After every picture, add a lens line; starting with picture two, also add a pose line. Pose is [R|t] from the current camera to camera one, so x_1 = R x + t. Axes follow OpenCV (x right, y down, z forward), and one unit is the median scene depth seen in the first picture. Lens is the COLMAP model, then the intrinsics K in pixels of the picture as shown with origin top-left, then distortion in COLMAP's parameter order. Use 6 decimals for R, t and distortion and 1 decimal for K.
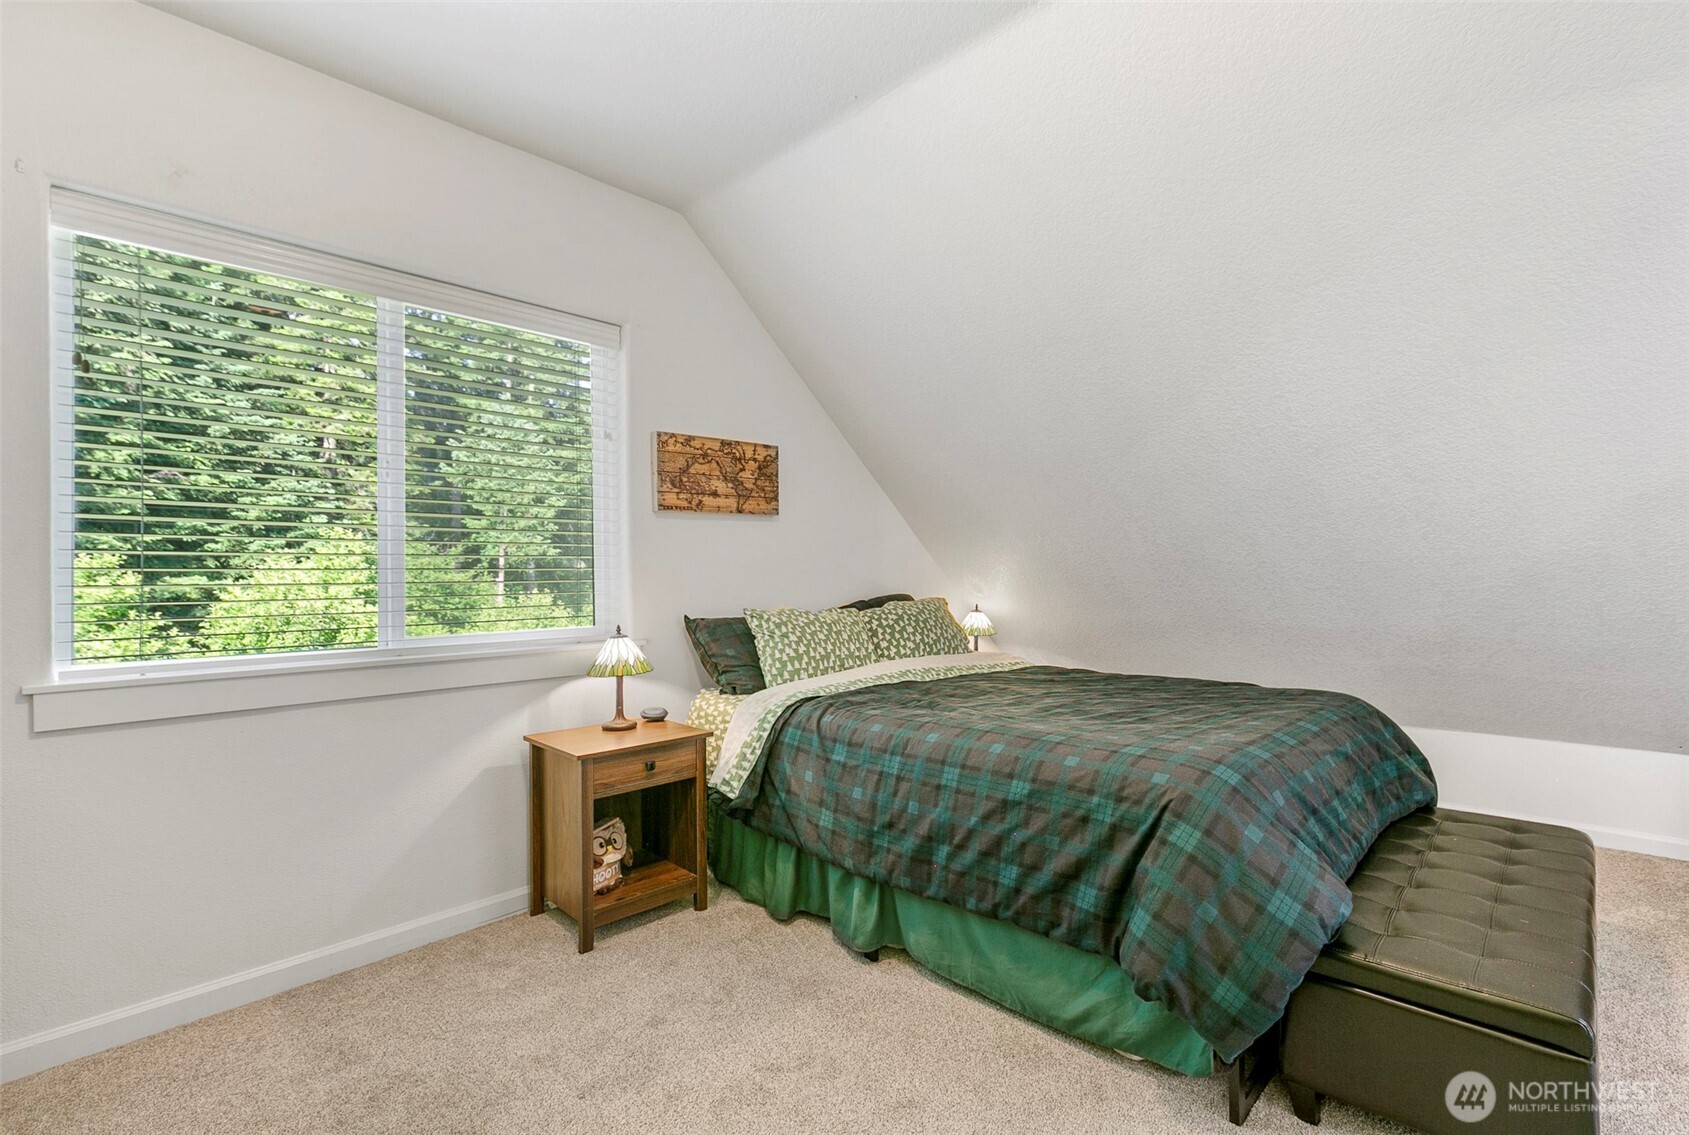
lens RADIAL K [[775.8, 0, 837.7], [0, 775.8, 568.4], [0, 0, 1]] dist [0.000446, 0.000030]
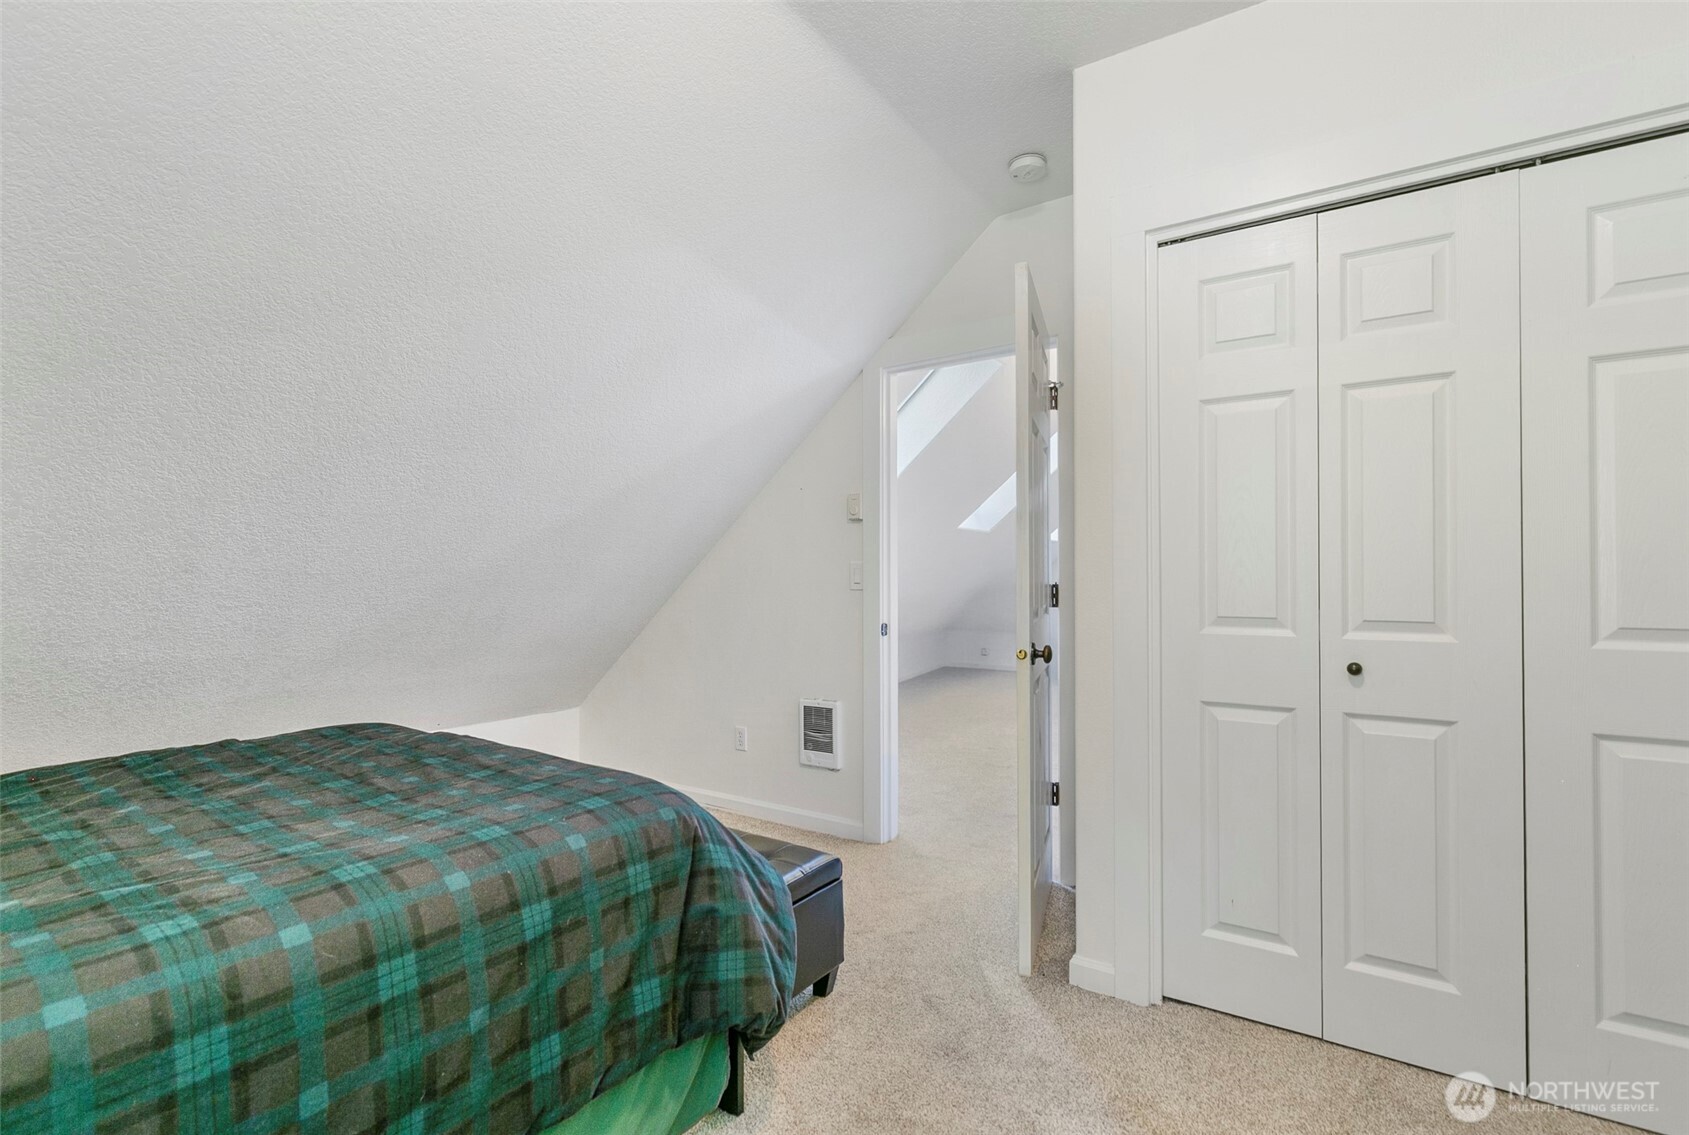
lens RADIAL K [[775.8, 0, 844.6], [0, 775.8, 571.6], [0, 0, 1]] dist [0.000446, 0.000030]
pose [[-0.166650, 0.011834, 0.985945, -0.328628], [-0.007277, 0.999886, -0.013231, 0.002947], [-0.985989, -0.009380, -0.166545, 0.628374]]
